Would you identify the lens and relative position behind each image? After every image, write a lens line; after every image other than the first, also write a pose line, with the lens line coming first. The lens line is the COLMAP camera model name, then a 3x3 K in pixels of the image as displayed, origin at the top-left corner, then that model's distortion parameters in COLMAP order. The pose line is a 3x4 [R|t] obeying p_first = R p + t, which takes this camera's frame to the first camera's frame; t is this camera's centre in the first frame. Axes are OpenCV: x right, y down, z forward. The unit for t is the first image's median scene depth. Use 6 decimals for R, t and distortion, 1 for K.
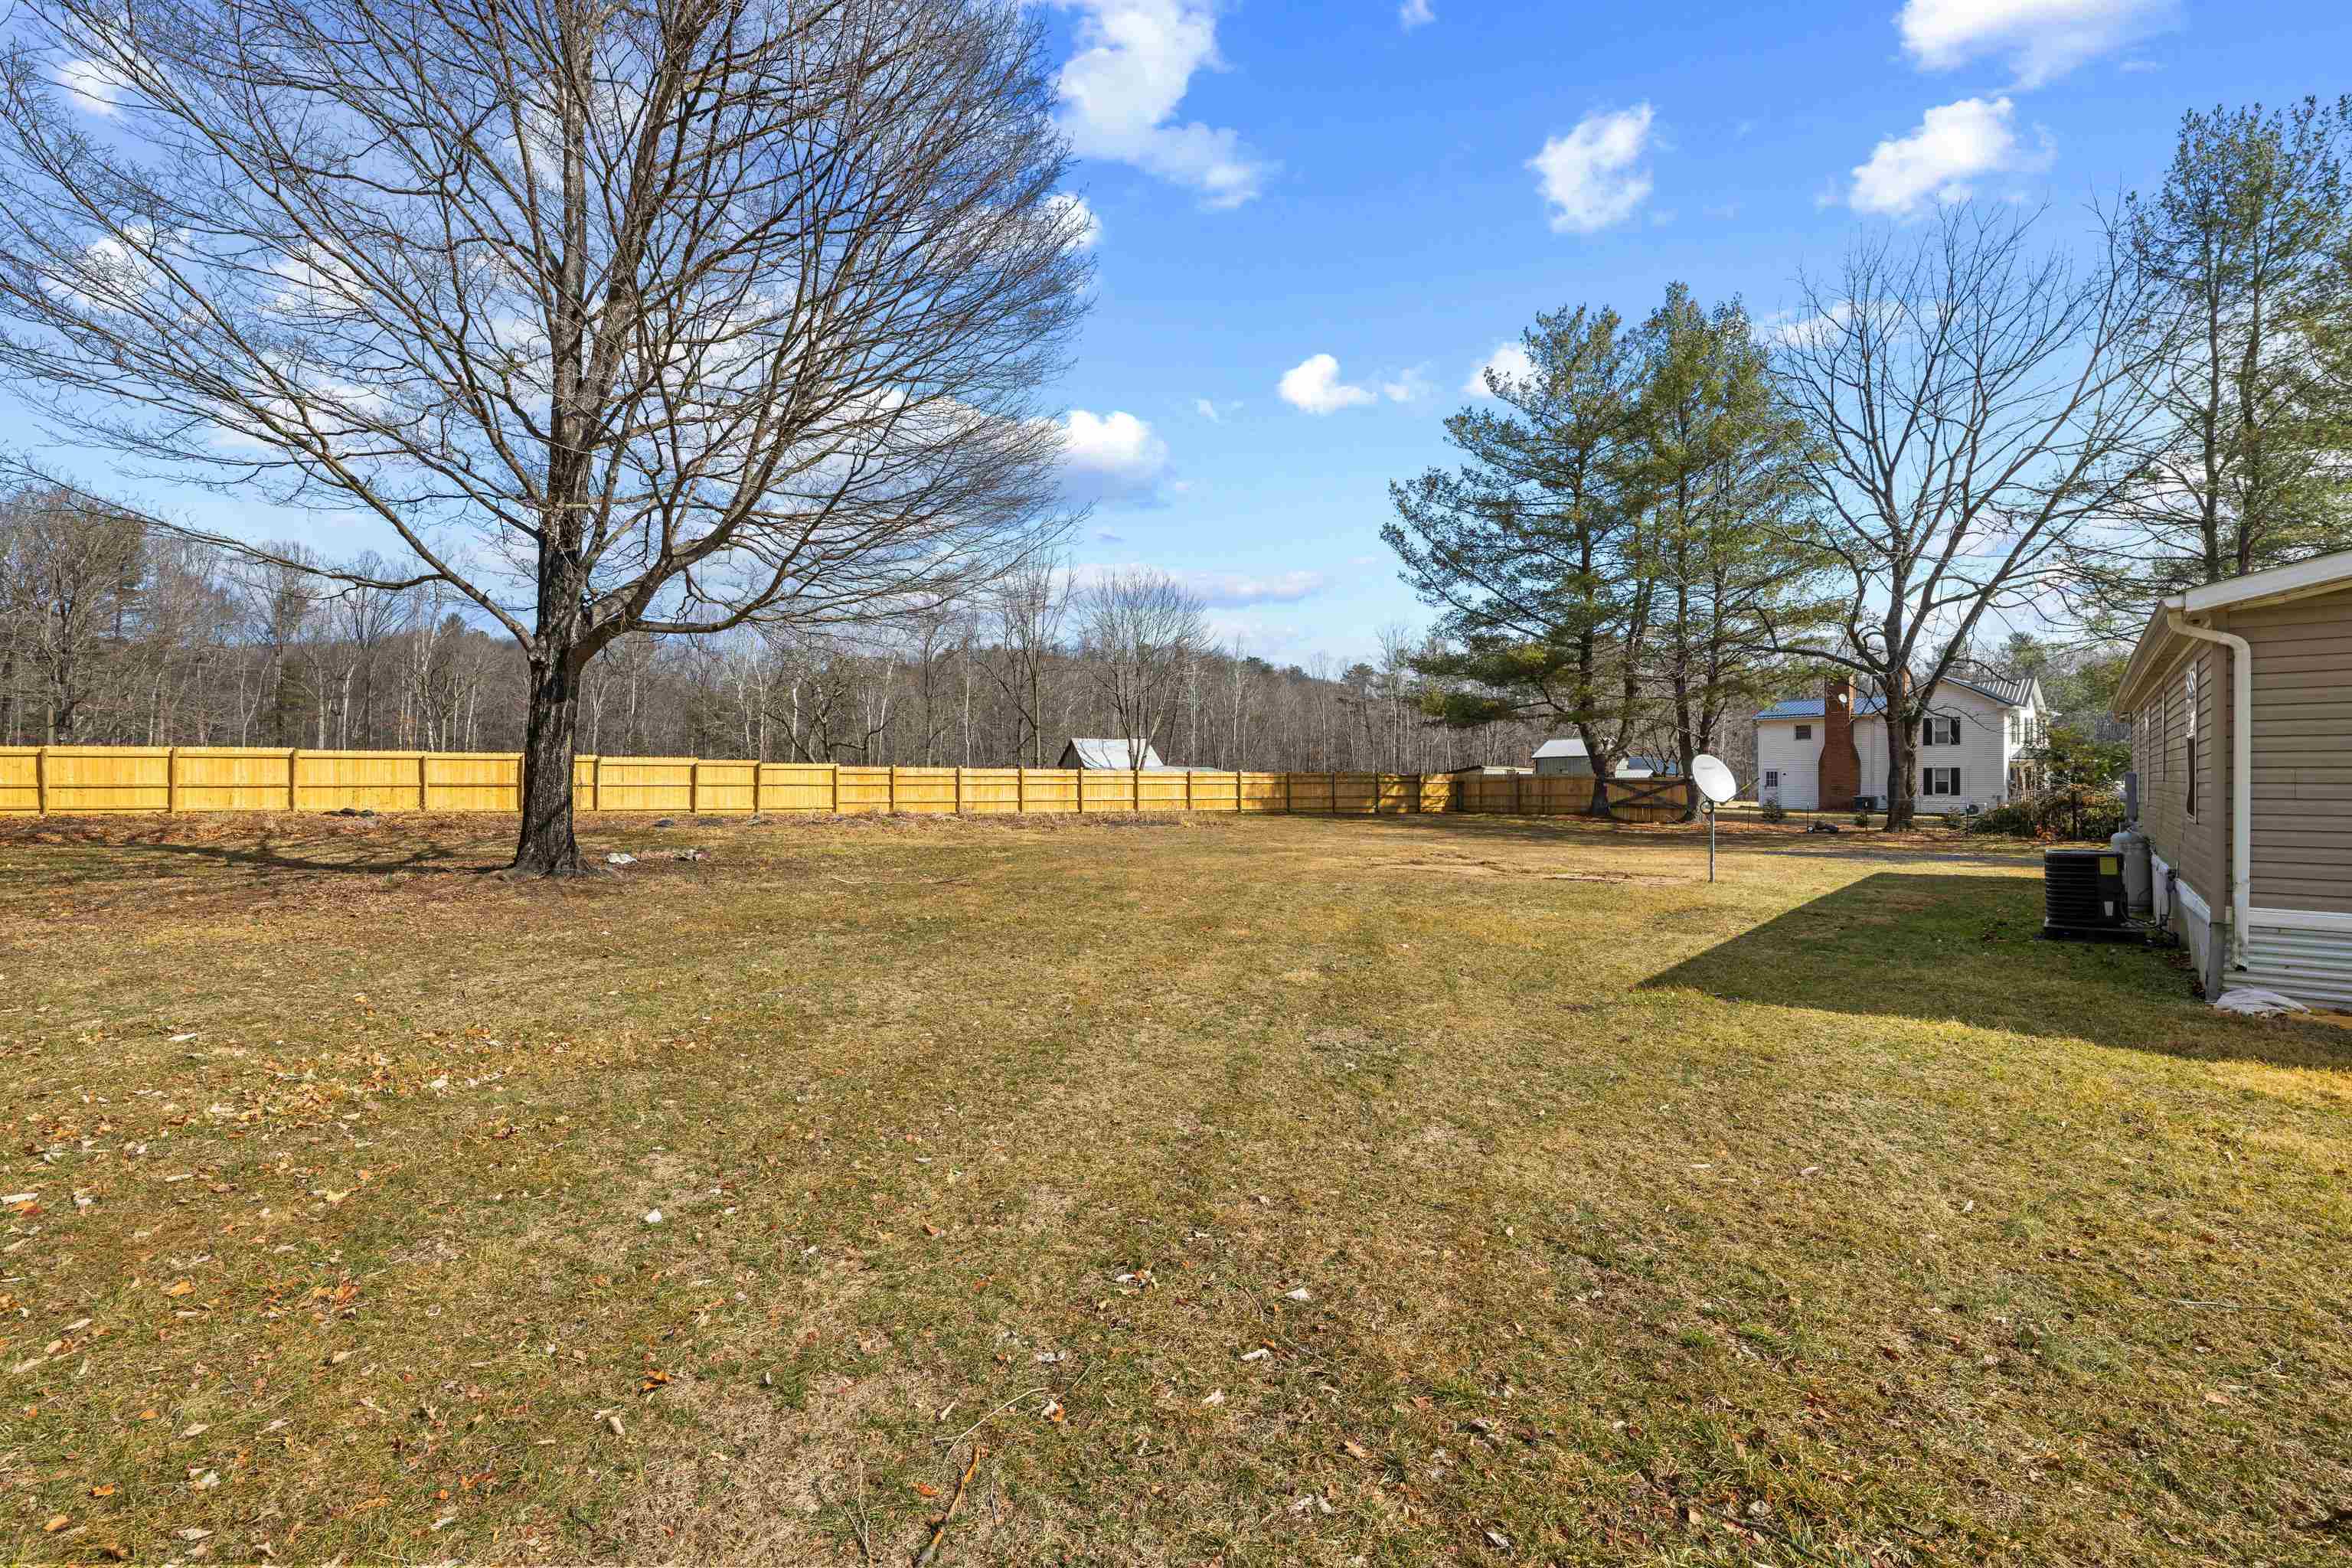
lens RADIAL K [[1012.8, 0, 1192.2], [0, 1012.8, 774.8], [0, 0, 1]] dist [0.007158, -0.000599]
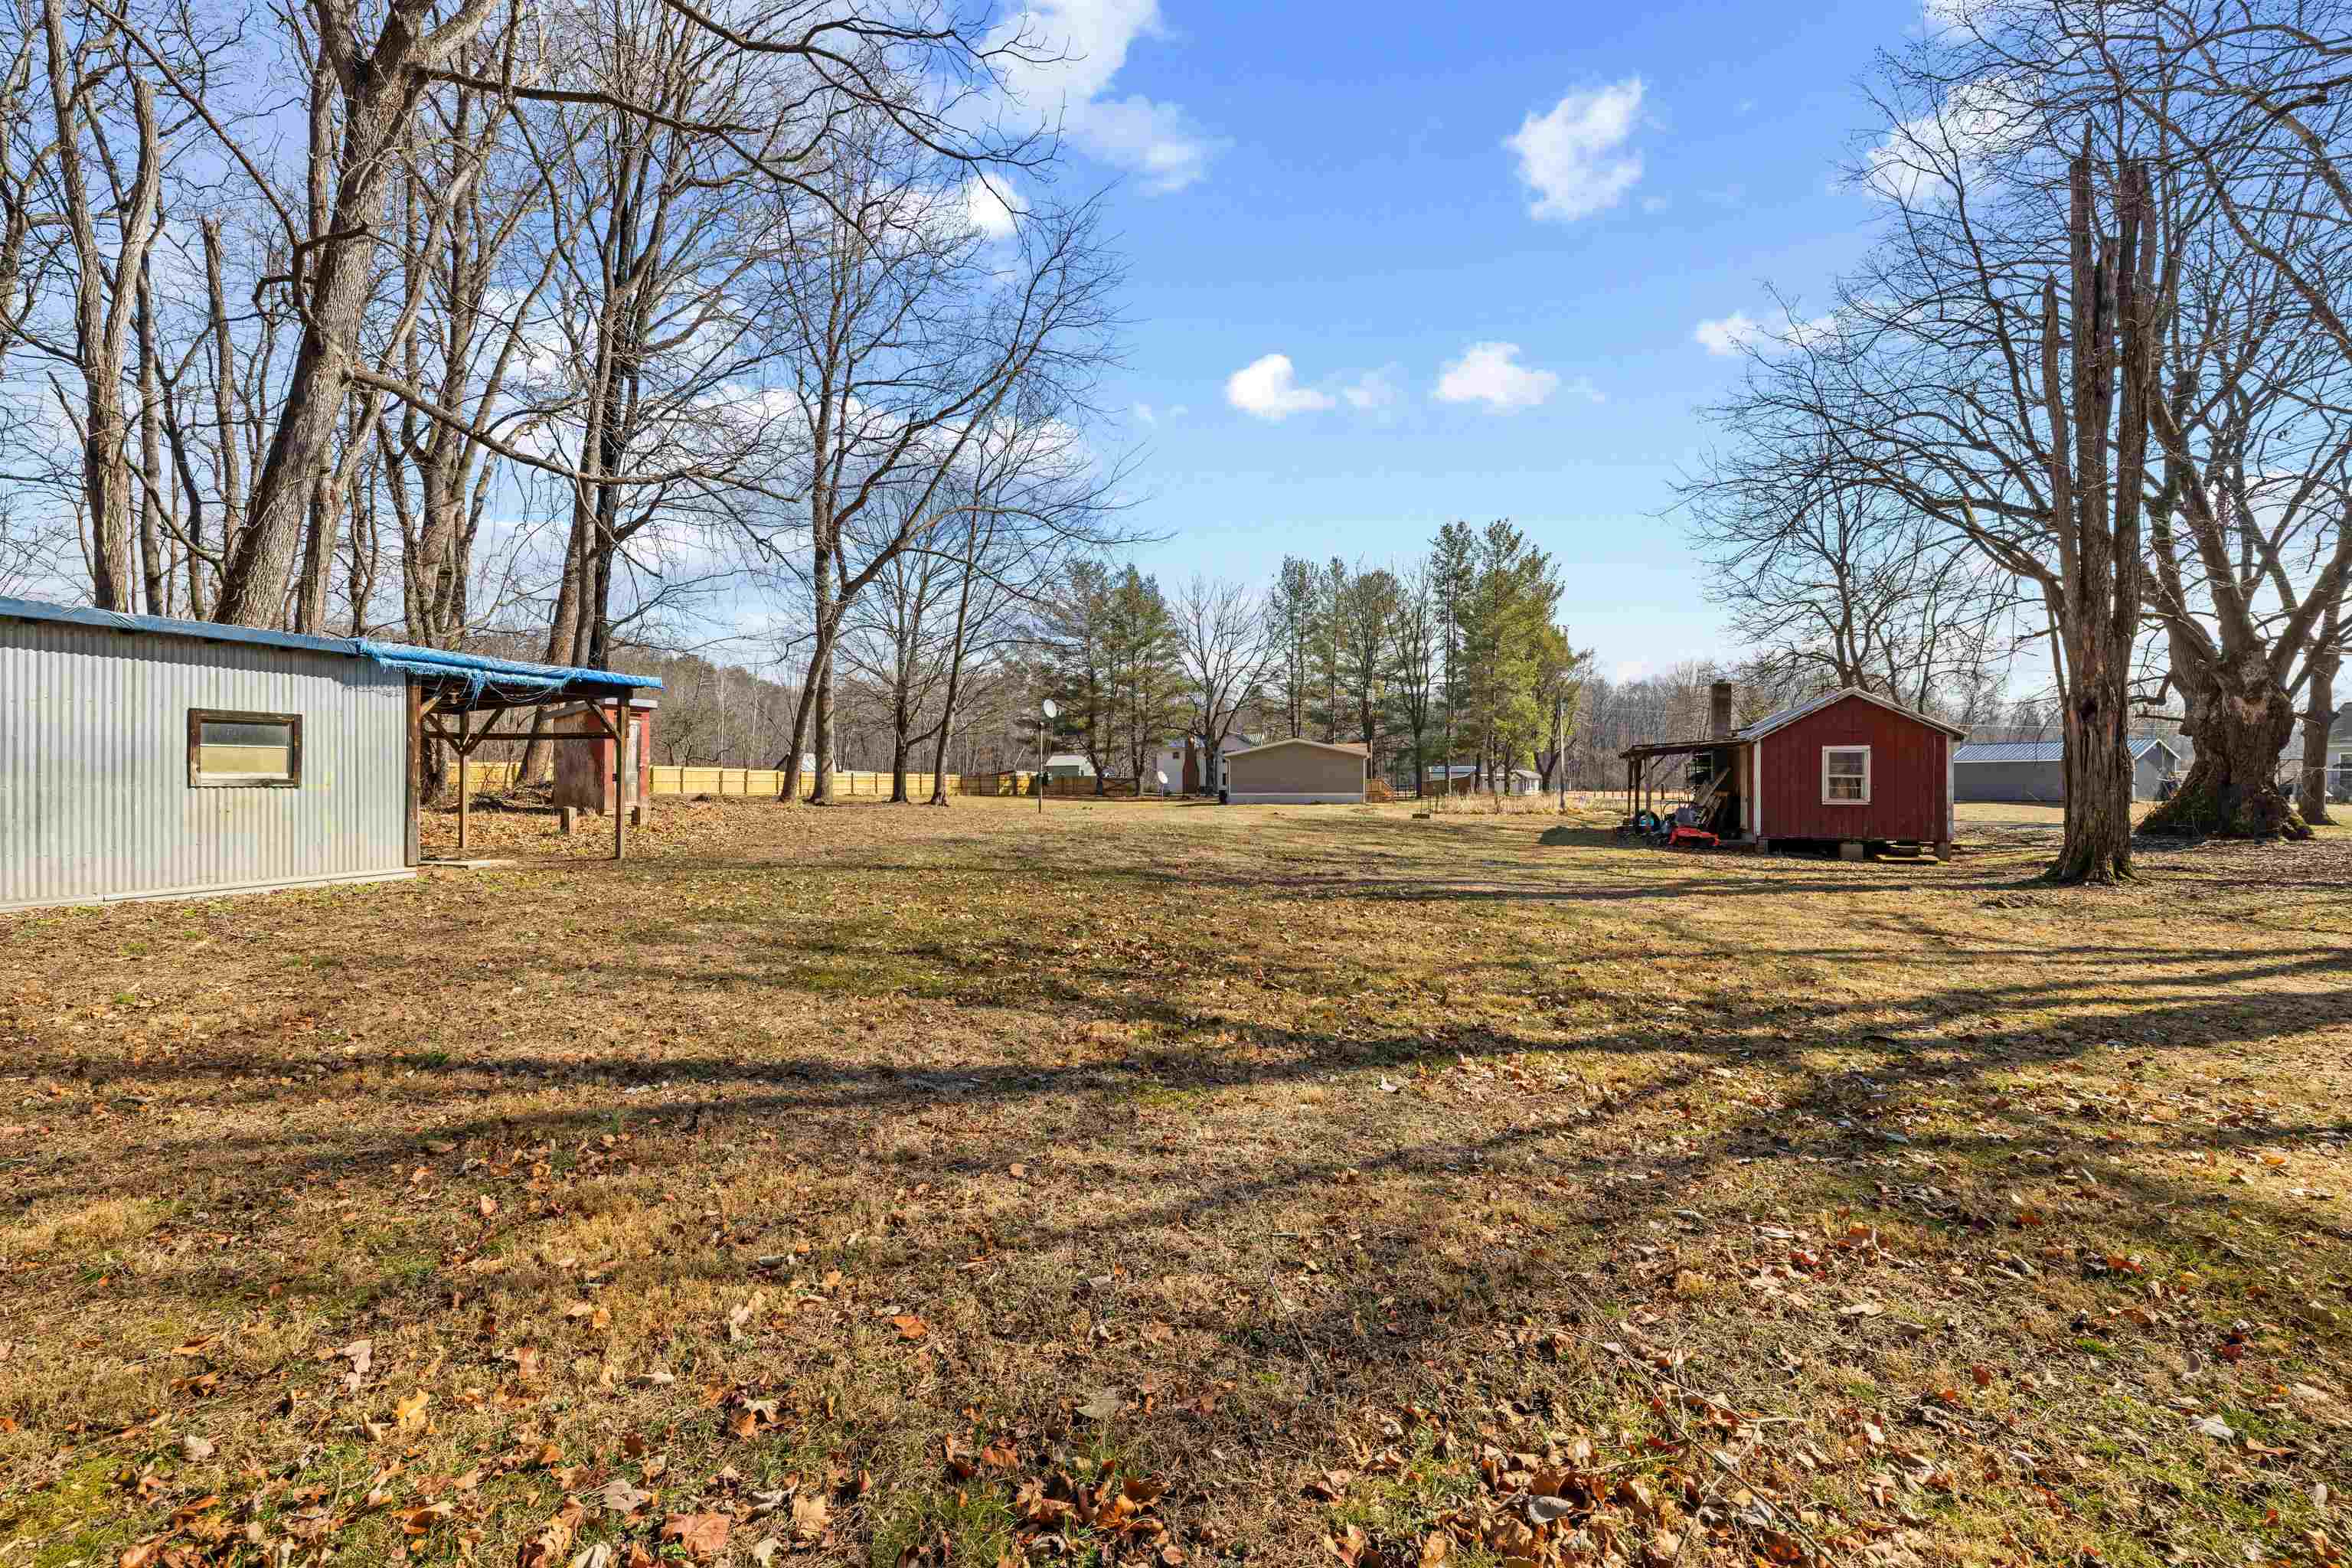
lens RADIAL K [[1012.8, 0, 1183.8], [0, 1012.8, 770.9], [0, 0, 1]] dist [0.007158, -0.000599]
pose [[0.850859, 0.003904, 0.525379, -0.619705], [-0.004010, 0.999992, -0.000936, -0.008371], [-0.525378, -0.001310, 0.850868, -1.007612]]
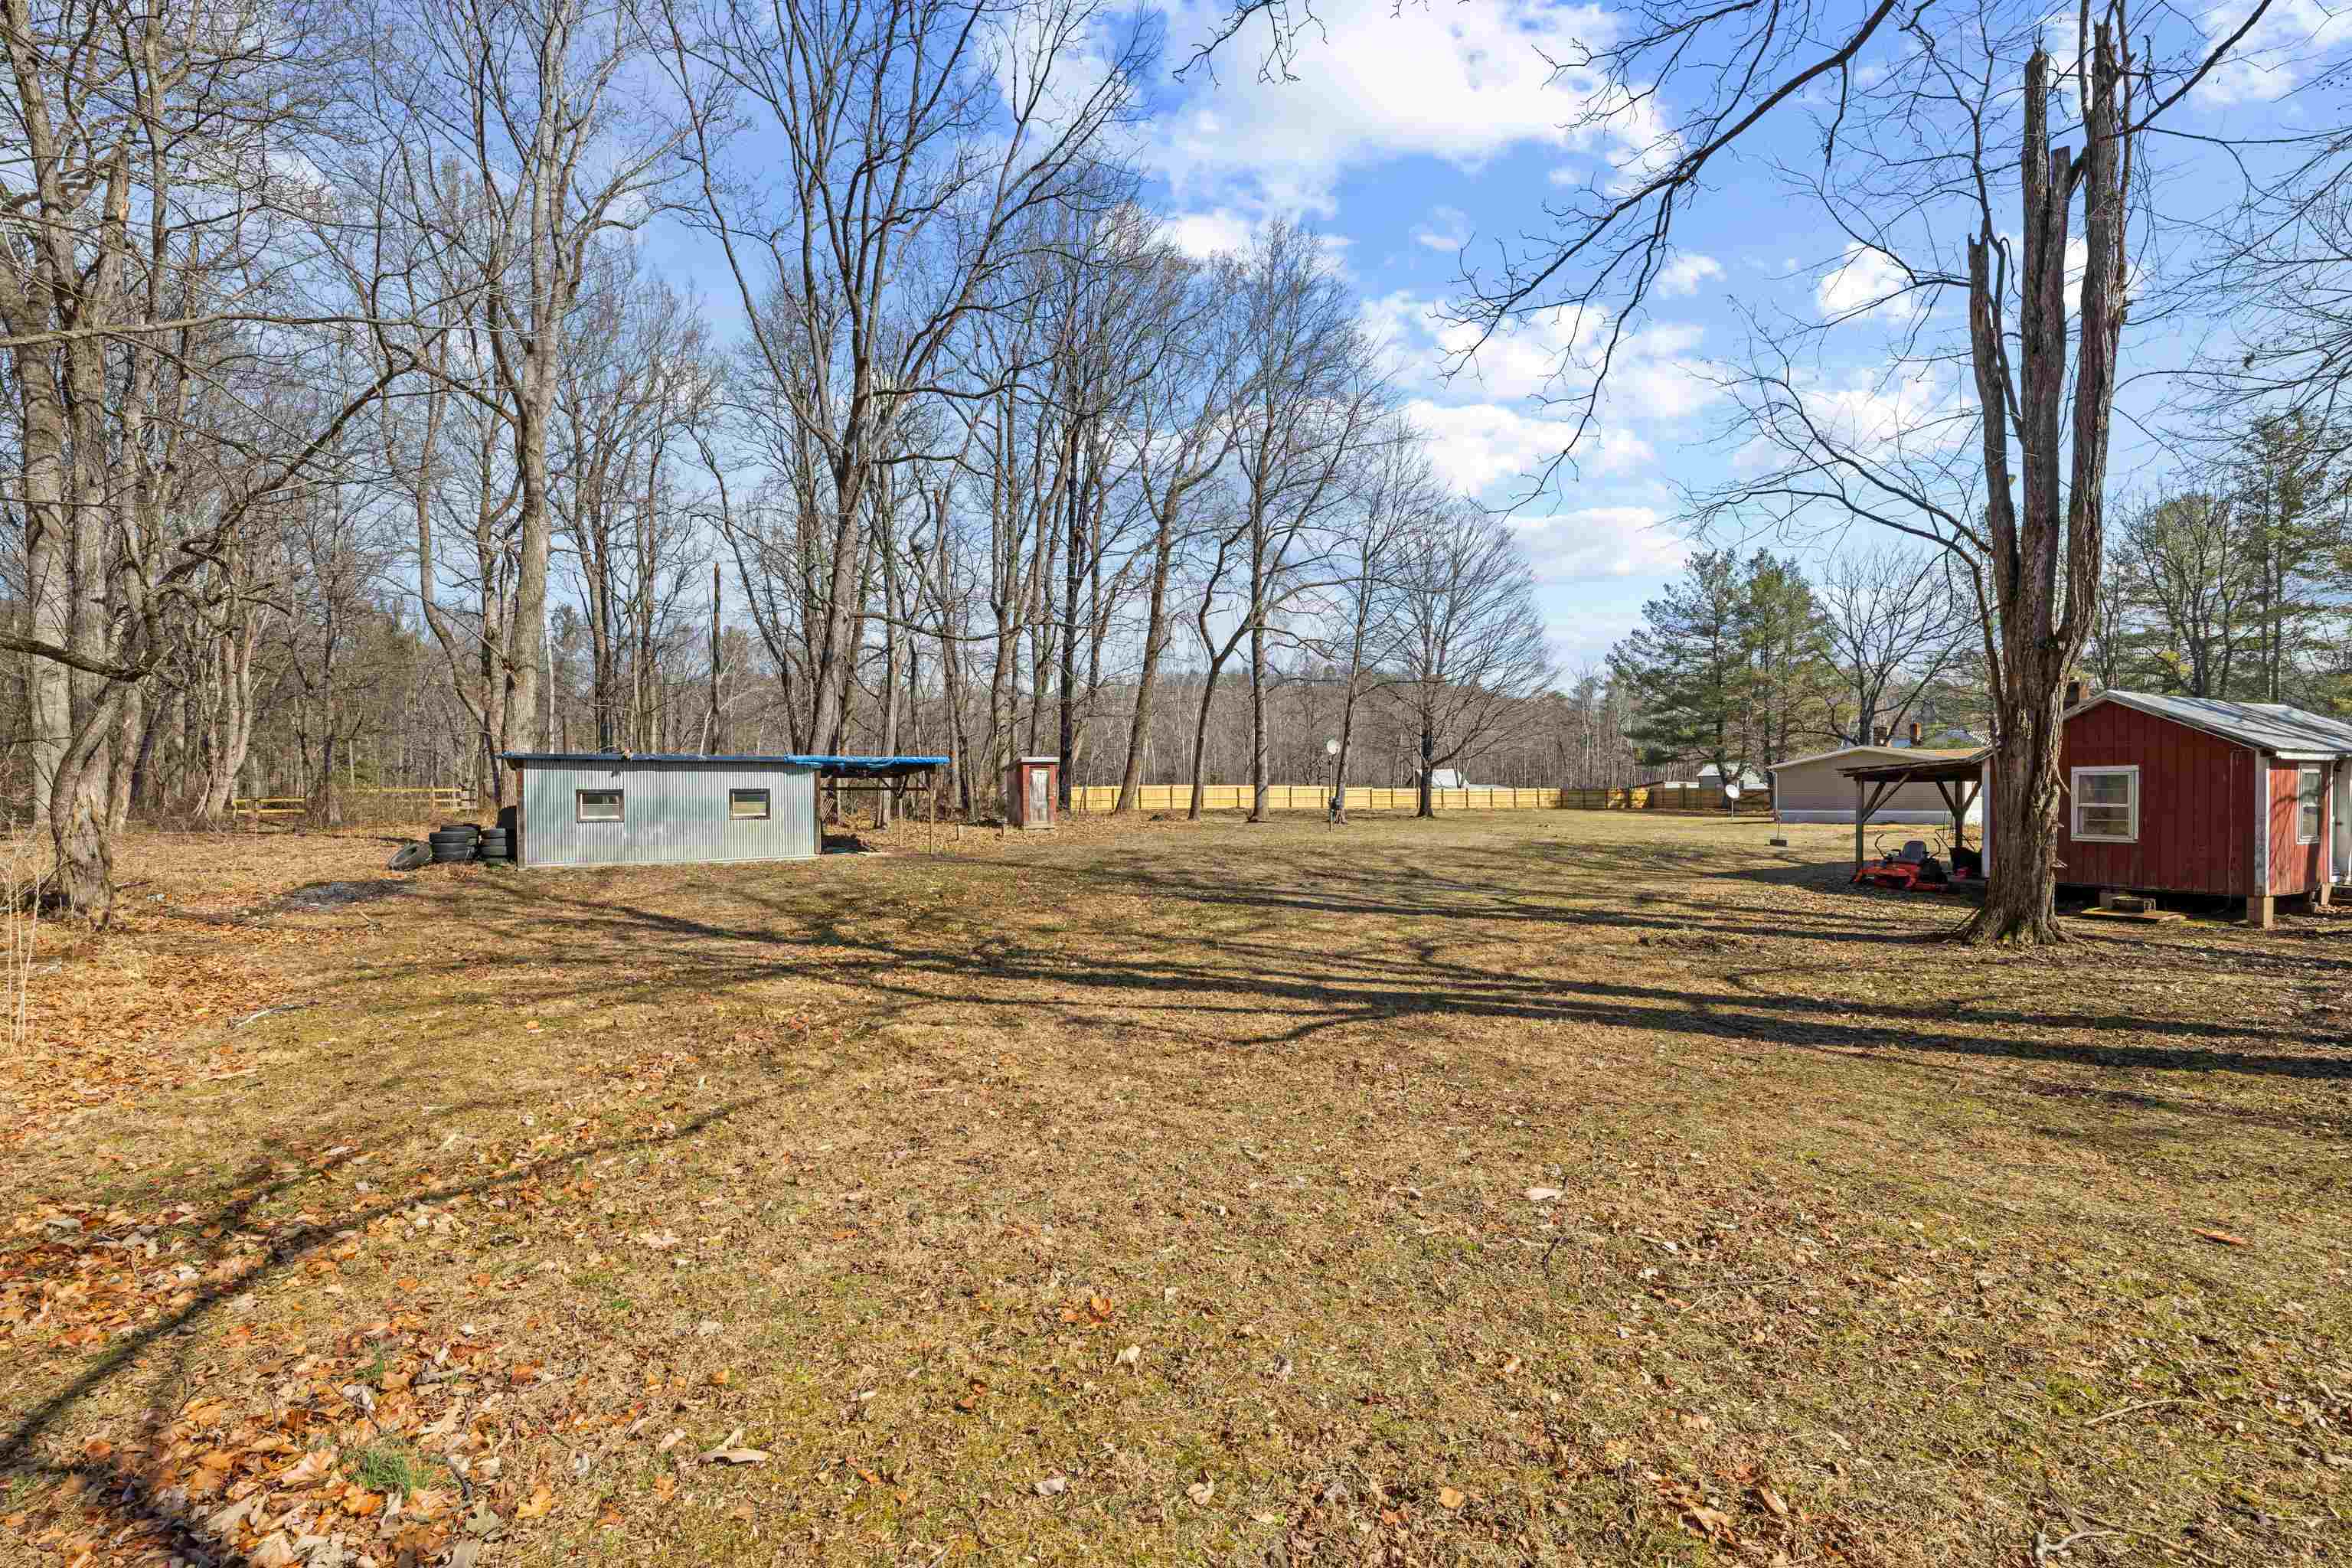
lens RADIAL K [[1012.8, 0, 1170.0], [0, 1012.8, 789.3], [0, 0, 1]] dist [0.007158, -0.000599]
pose [[0.982465, -0.012251, -0.186044, -0.319710], [0.013450, 0.999896, 0.005183, -0.022042], [0.185961, -0.007594, 0.982528, -1.224445]]
